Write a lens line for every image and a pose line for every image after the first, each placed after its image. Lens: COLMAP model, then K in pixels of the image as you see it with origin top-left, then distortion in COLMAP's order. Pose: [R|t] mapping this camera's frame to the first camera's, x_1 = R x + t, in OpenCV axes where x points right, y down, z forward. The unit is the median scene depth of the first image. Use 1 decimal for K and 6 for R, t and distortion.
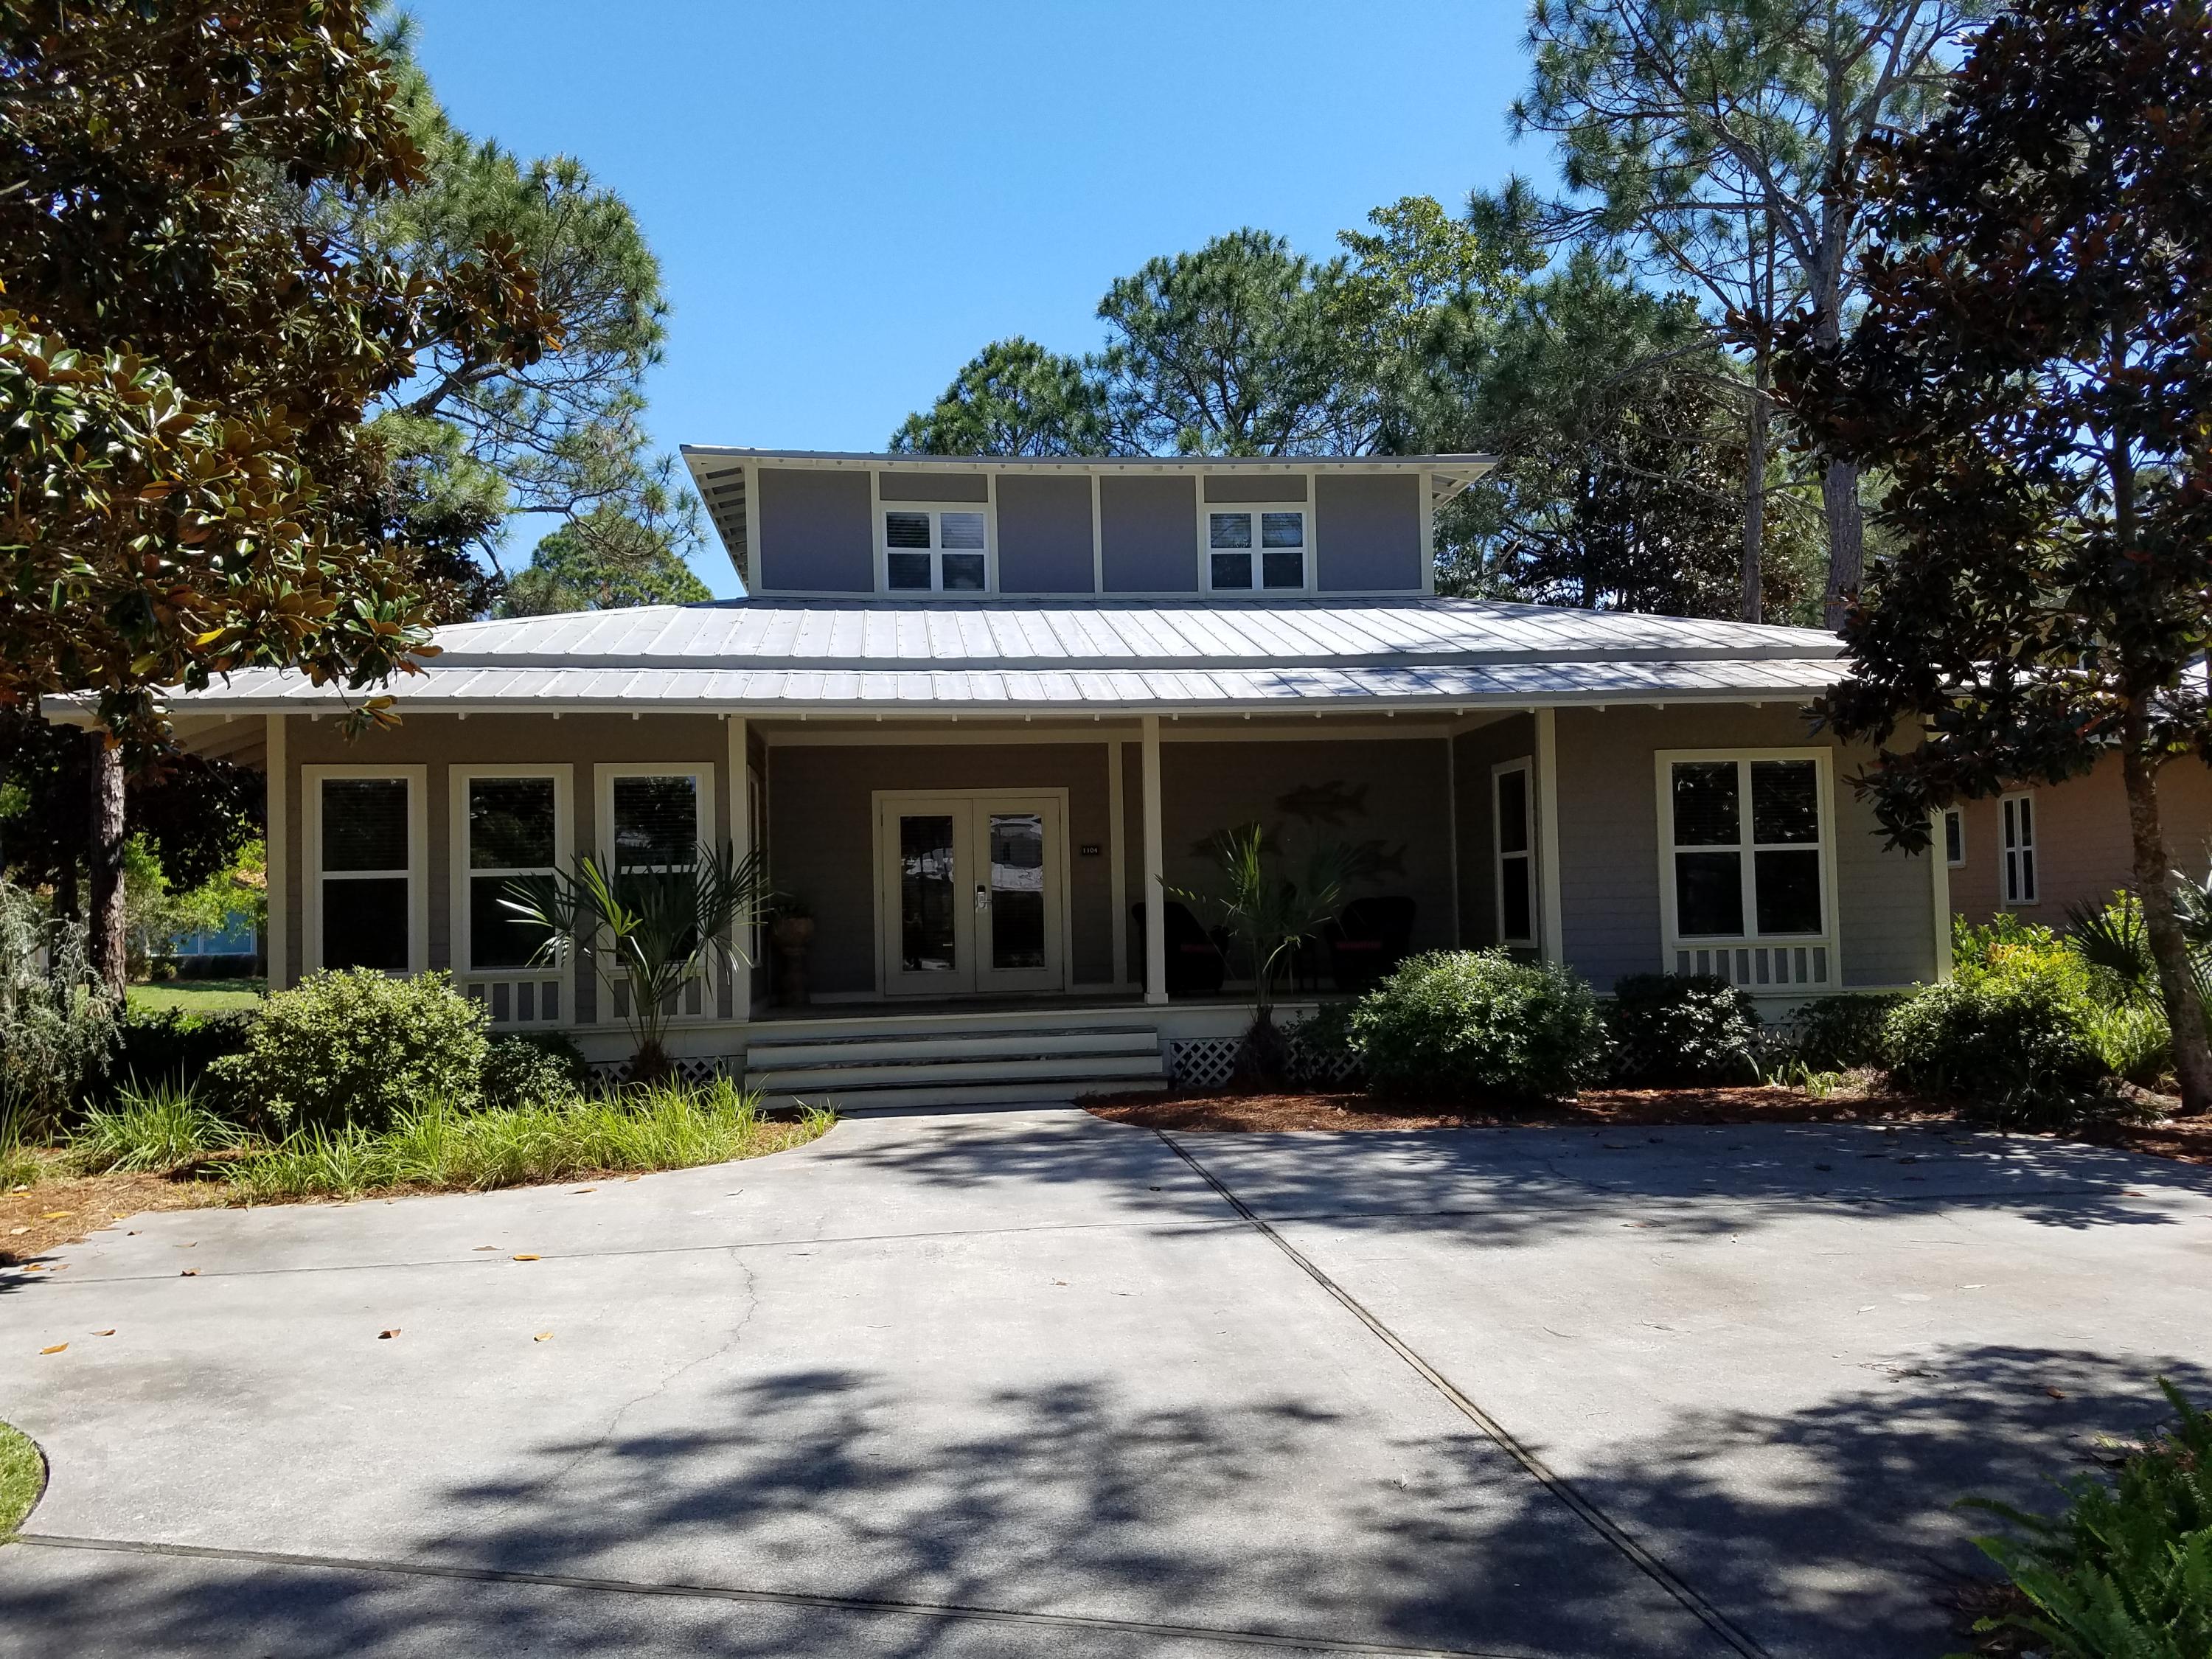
lens RADIAL K [[1668.5, 0, 1108.8], [0, 1668.5, 858.8], [0, 0, 1]] dist [0.108066, -0.001464]
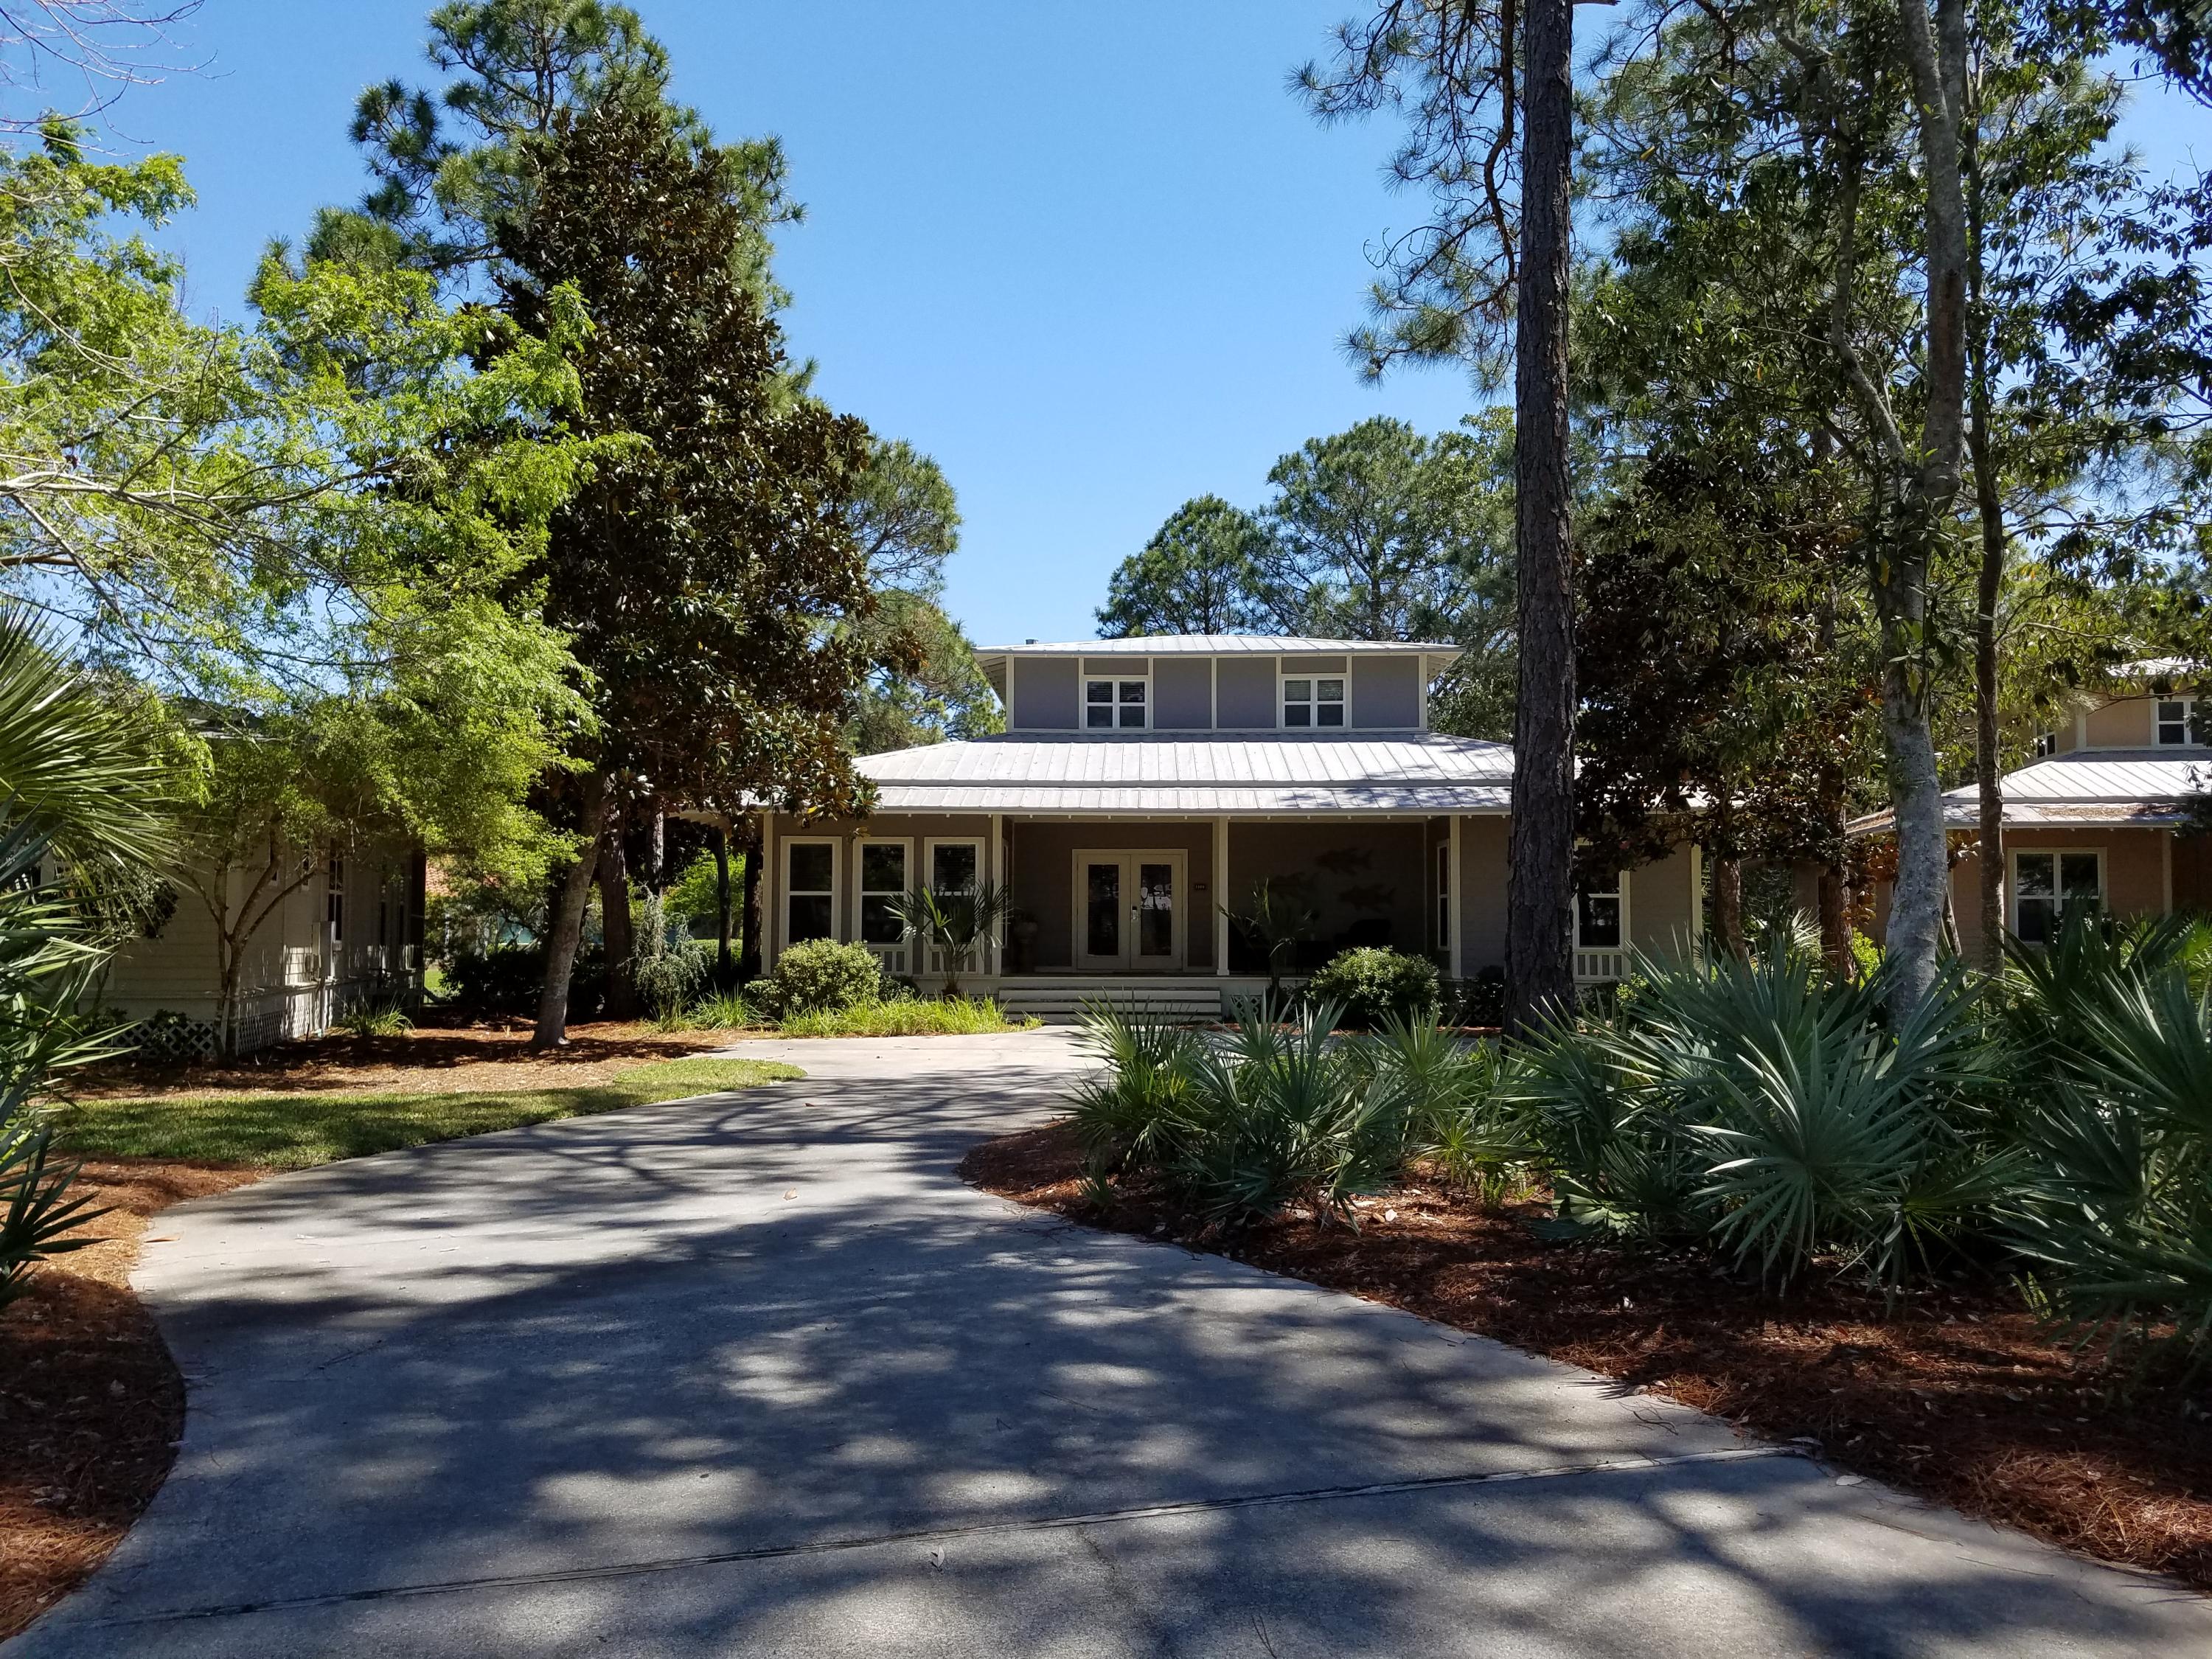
lens RADIAL K [[1668.5, 0, 1108.8], [0, 1668.5, 858.8], [0, 0, 1]] dist [0.108066, -0.001464]
pose [[0.988938, 0.020492, -0.146907, 0.166664], [-0.021967, 0.999723, -0.008424, -0.019818], [0.146694, 0.011558, 0.989114, -0.781467]]
